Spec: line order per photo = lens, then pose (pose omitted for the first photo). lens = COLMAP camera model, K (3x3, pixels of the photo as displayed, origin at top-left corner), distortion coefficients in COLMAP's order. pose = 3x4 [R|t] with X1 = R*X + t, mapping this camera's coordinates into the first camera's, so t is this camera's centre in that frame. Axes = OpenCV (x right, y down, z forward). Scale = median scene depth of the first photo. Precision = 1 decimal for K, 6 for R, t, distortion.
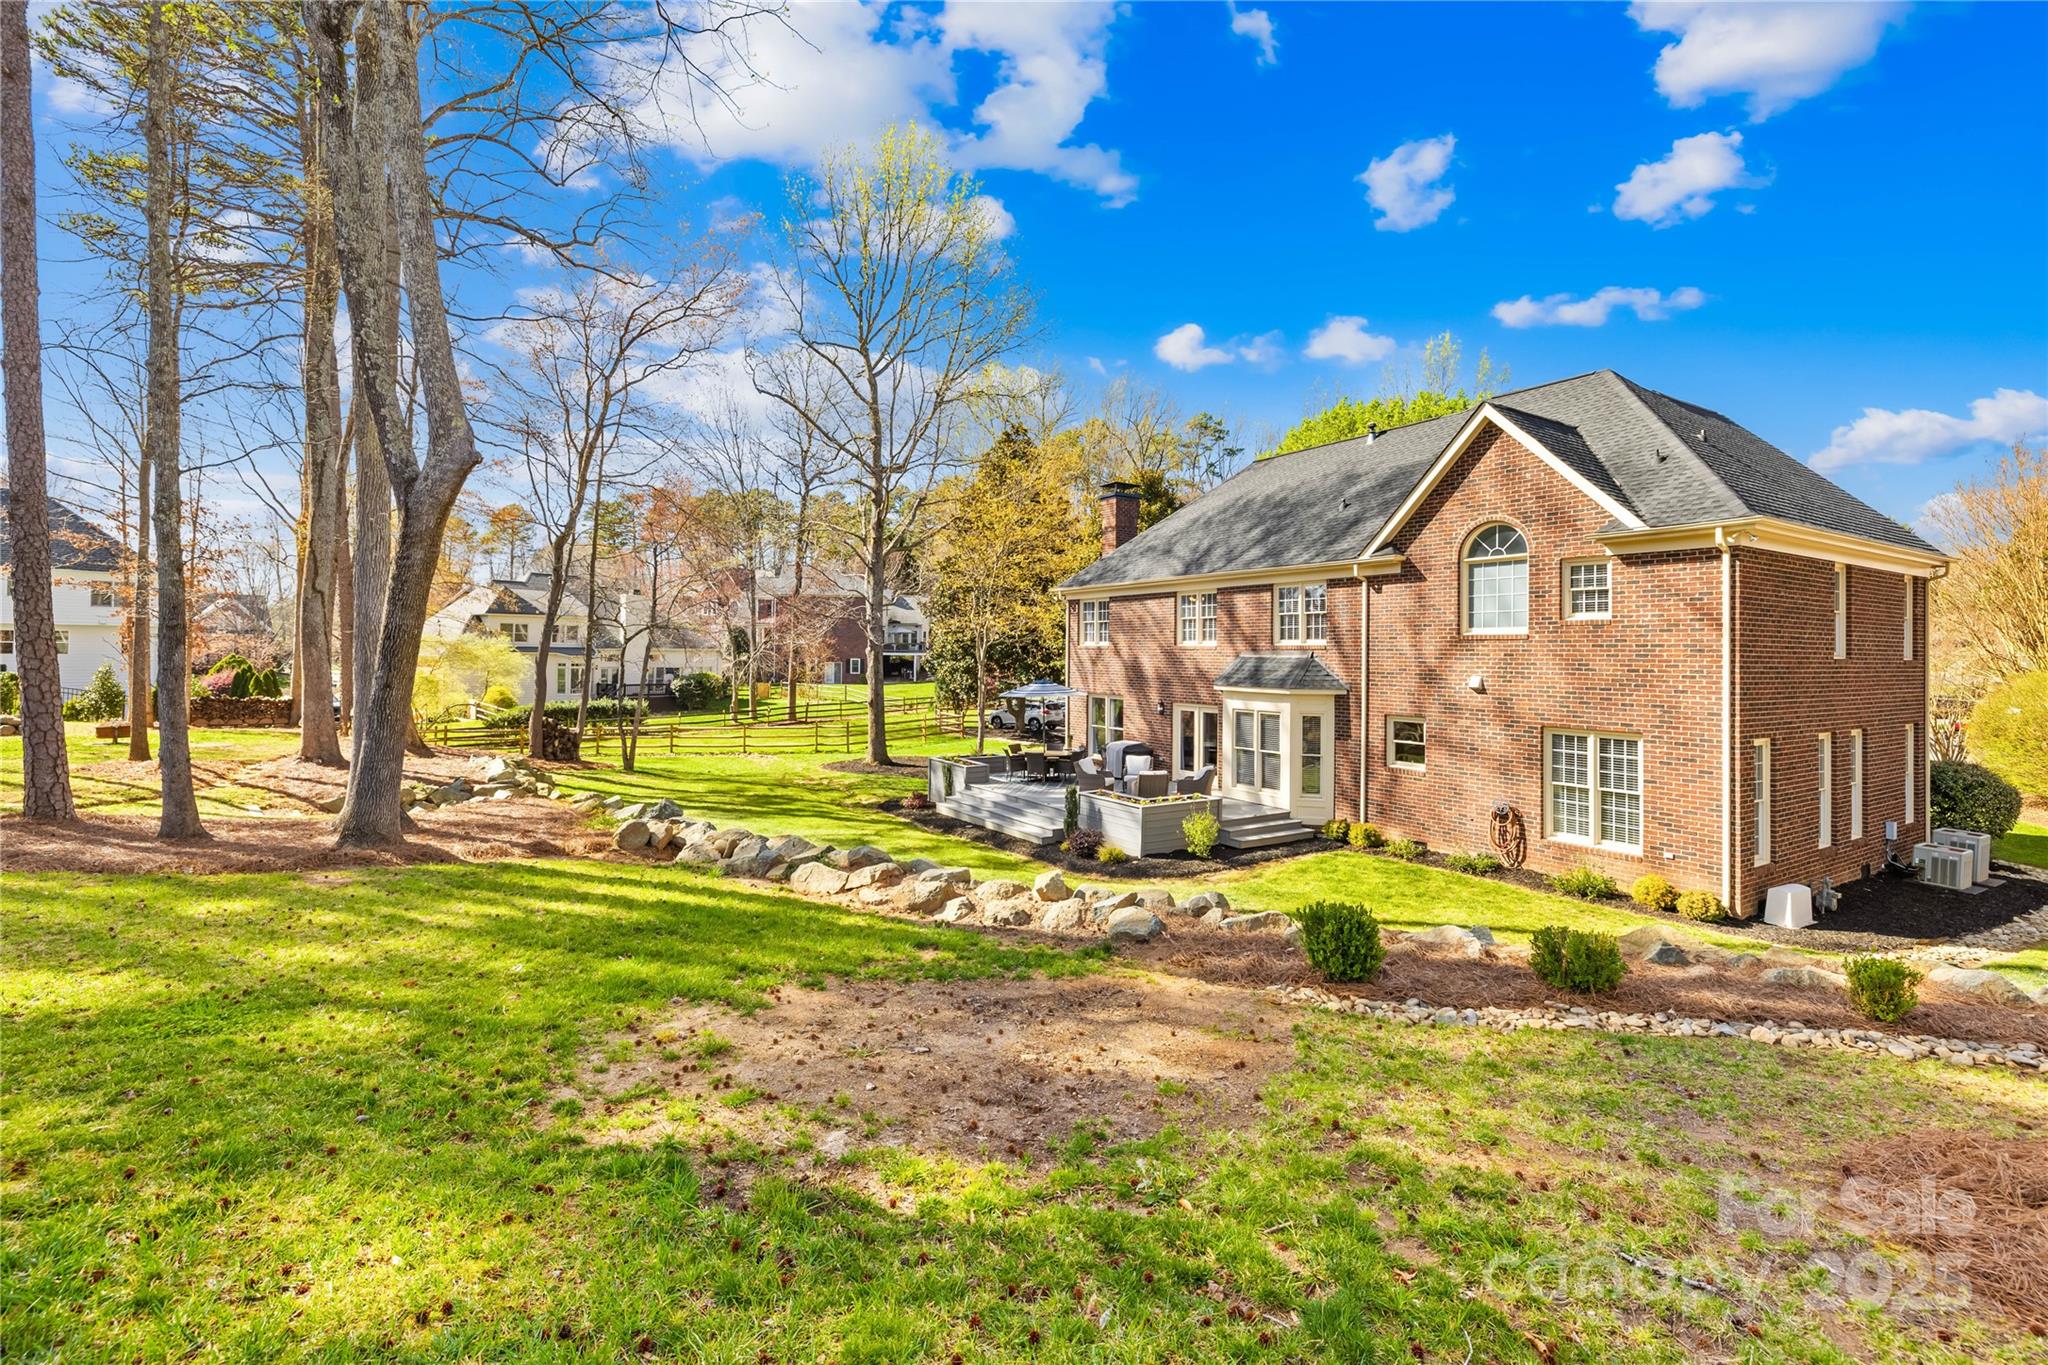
lens RADIAL K [[875.0, 0, 1024.0], [0, 875.0, 682.5], [0, 0, 1]] dist [0.000827, -0.000261]
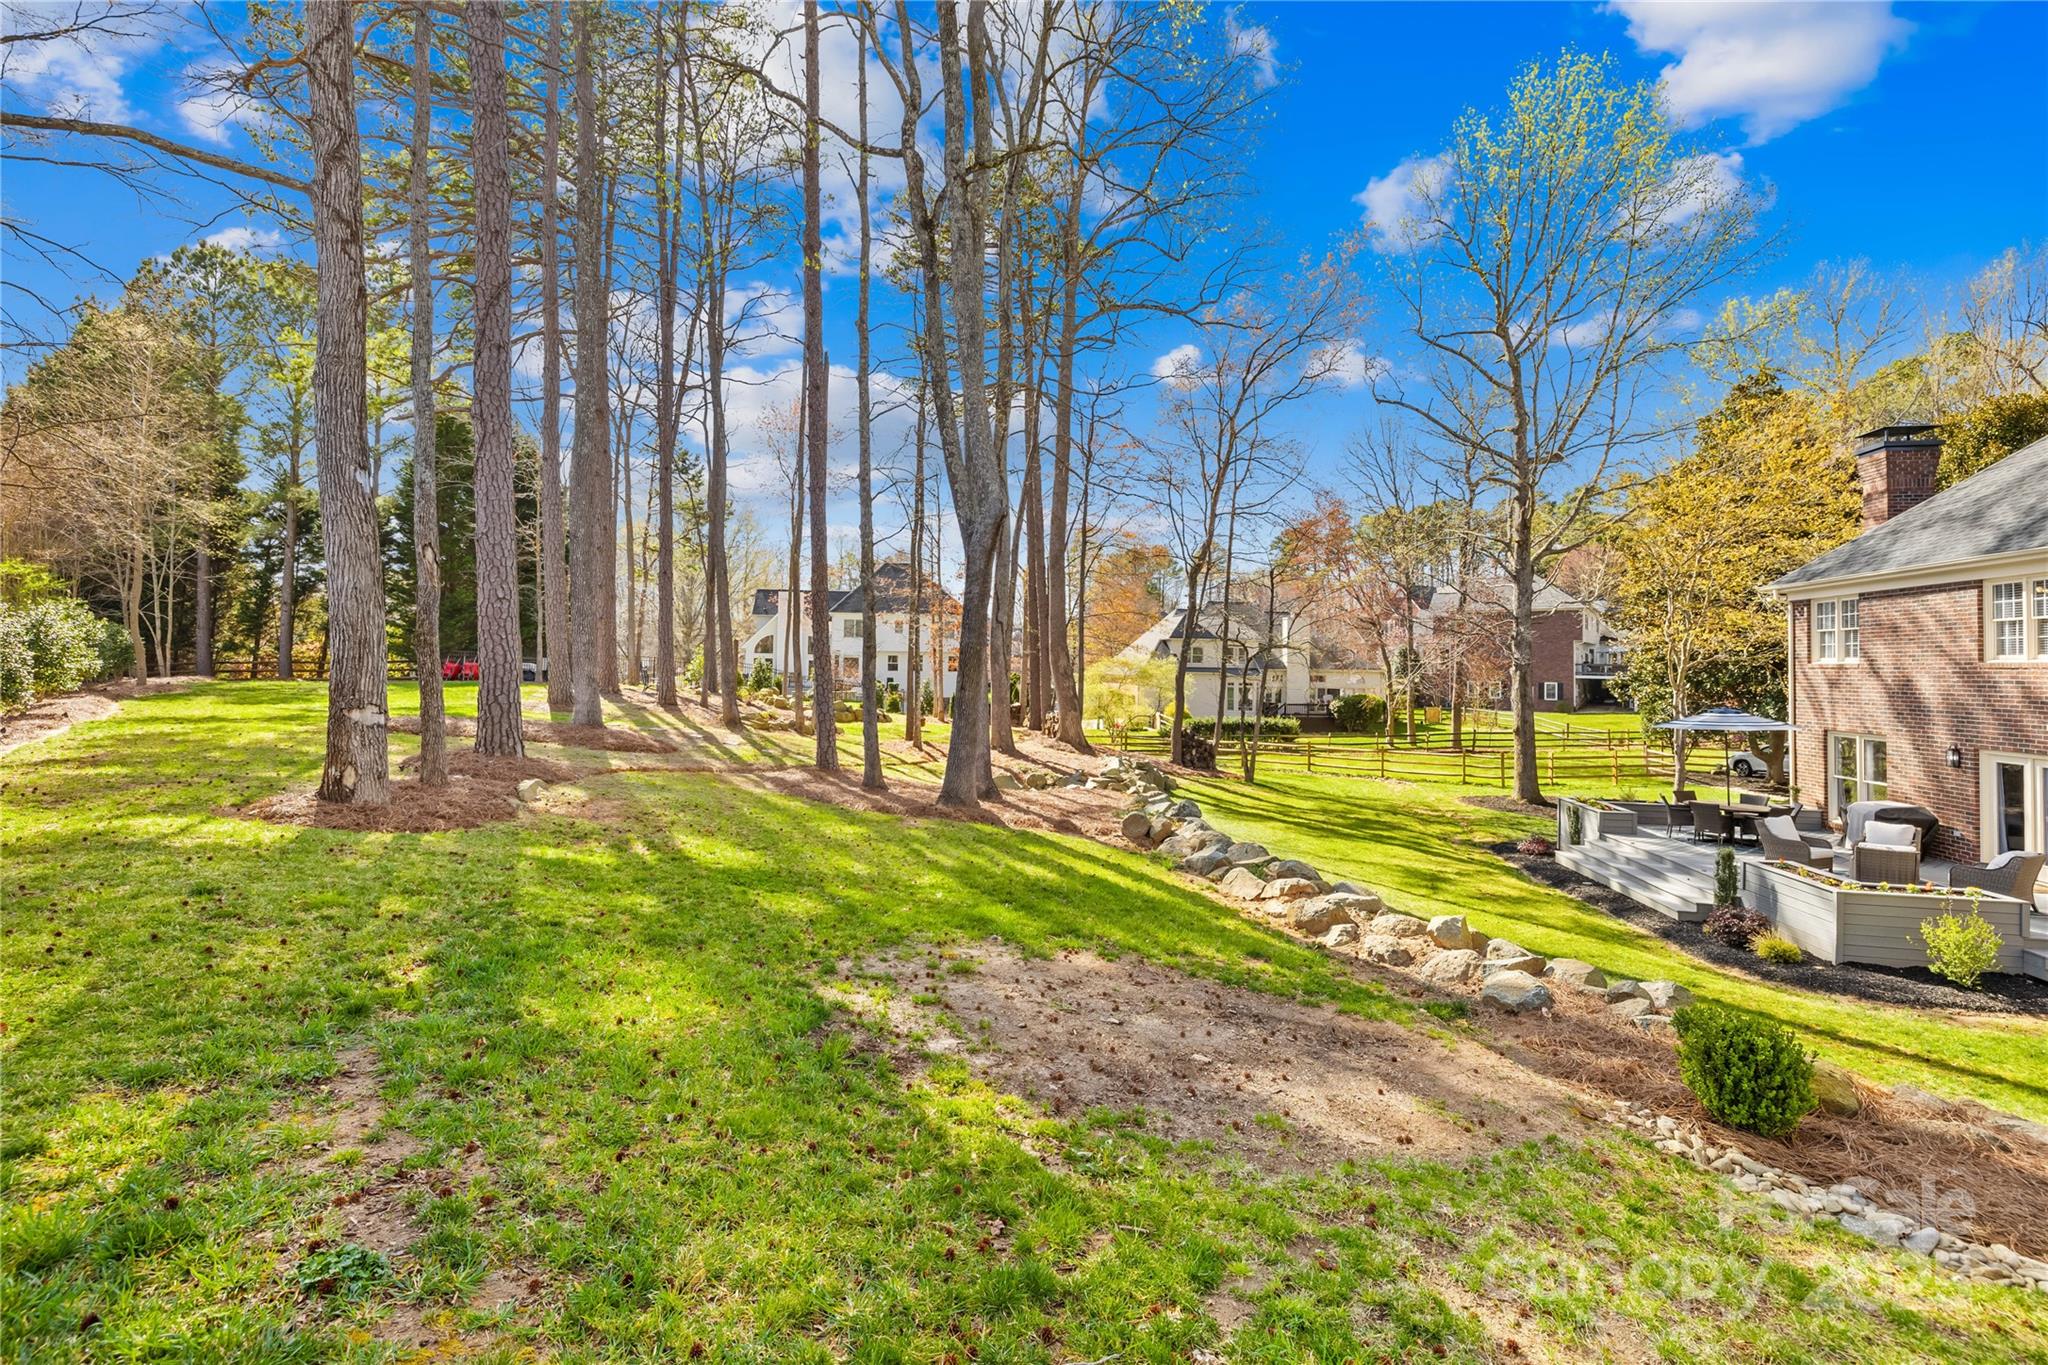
lens RADIAL K [[897.7, 0, 1024.0], [0, 897.7, 682.5], [0, 0, 1]] dist [-0.001625, -0.000192]
pose [[0.724202, 0.011725, -0.689488, 0.114797], [-0.030468, 0.999423, -0.015007, 0.005189], [0.688914, 0.031876, 0.724142, 0.023918]]
